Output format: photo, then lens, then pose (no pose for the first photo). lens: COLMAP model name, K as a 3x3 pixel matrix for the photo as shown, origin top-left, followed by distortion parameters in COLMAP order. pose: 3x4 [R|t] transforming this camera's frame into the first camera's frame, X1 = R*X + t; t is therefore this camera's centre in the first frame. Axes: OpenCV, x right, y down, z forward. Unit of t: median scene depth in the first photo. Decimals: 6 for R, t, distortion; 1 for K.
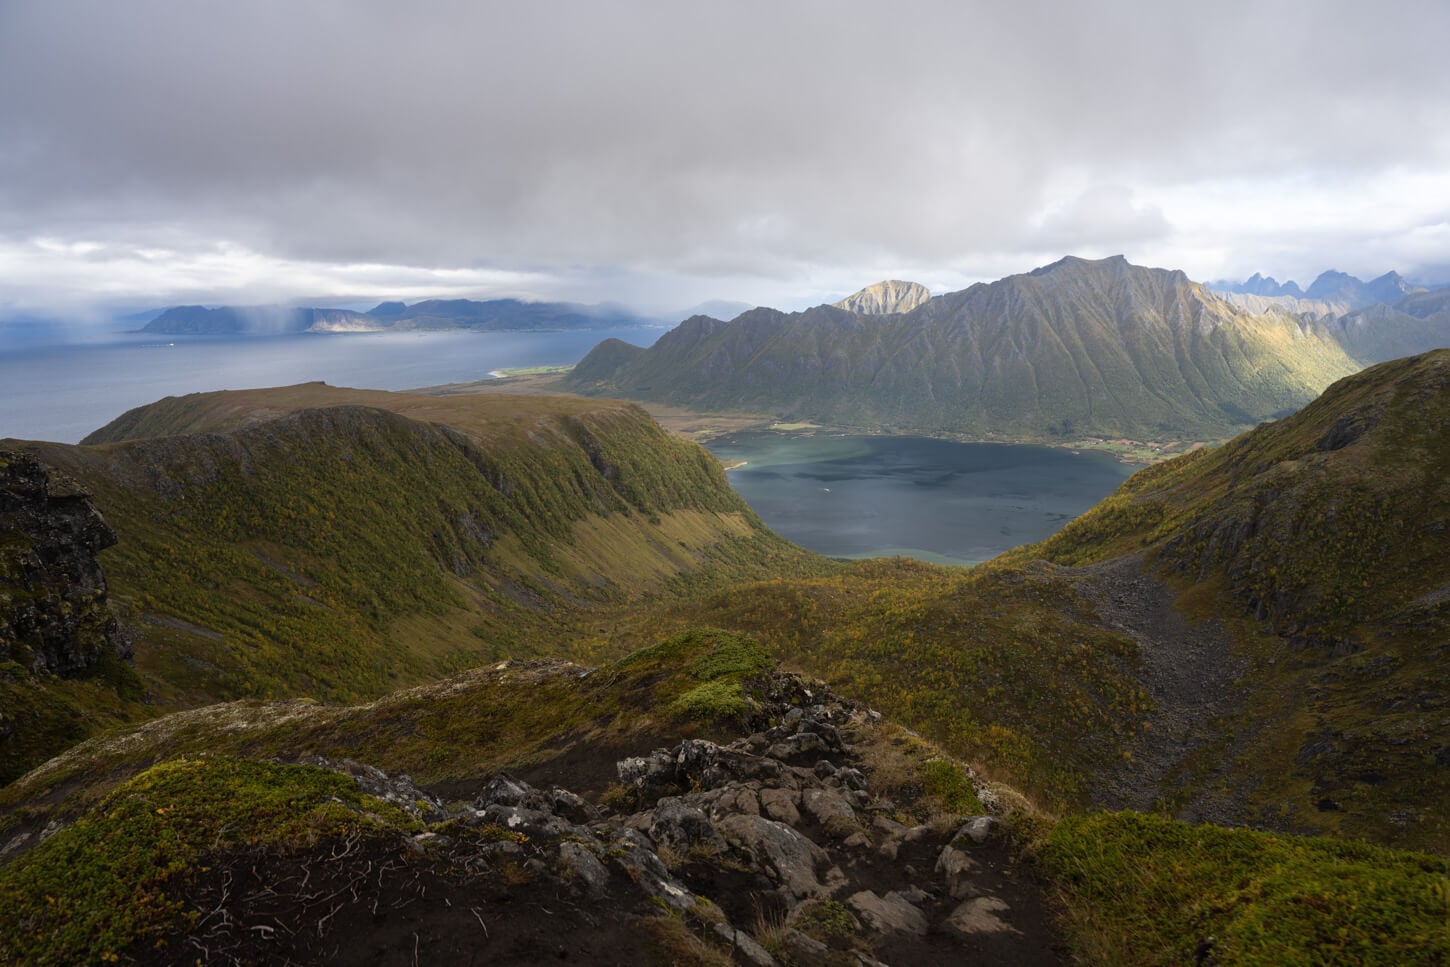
lens RADIAL K [[1052.0, 0, 672.5], [0, 1052.0, 489.0], [0, 0, 1]] dist [0.002447, 0.001225]
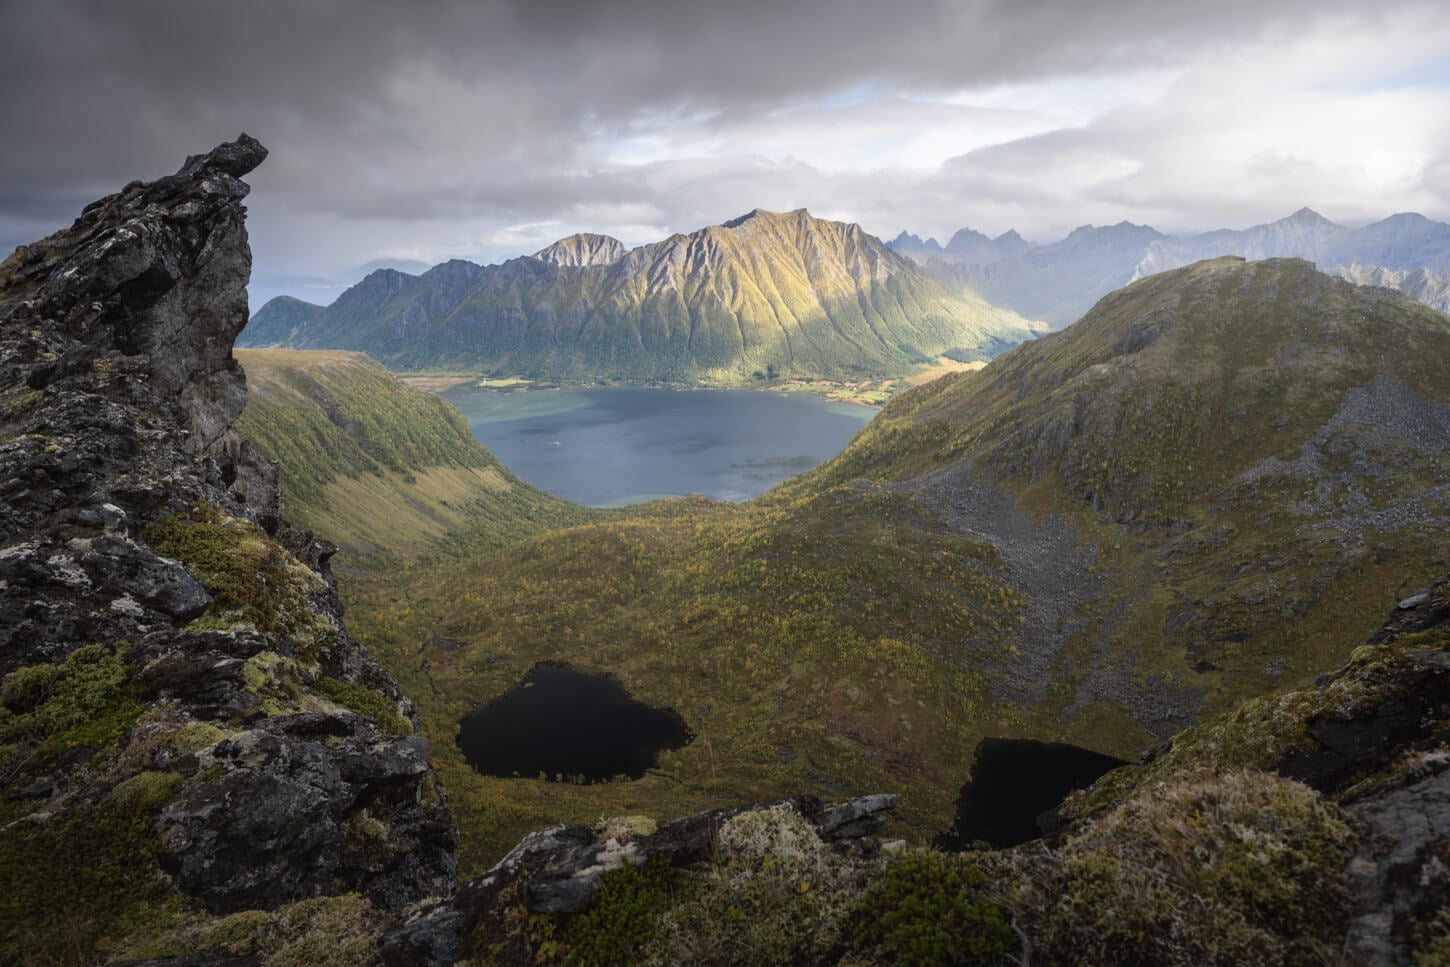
lens RADIAL K [[1056.6, 0, 752.1], [0, 1056.6, 492.7], [0, 0, 1]] dist [0.000290, 0.001294]
pose [[0.936465, -0.076012, 0.342425, -0.088557], [0.060937, 0.996648, 0.054585, 0.016399], [-0.345427, -0.030250, 0.937958, 0.071739]]
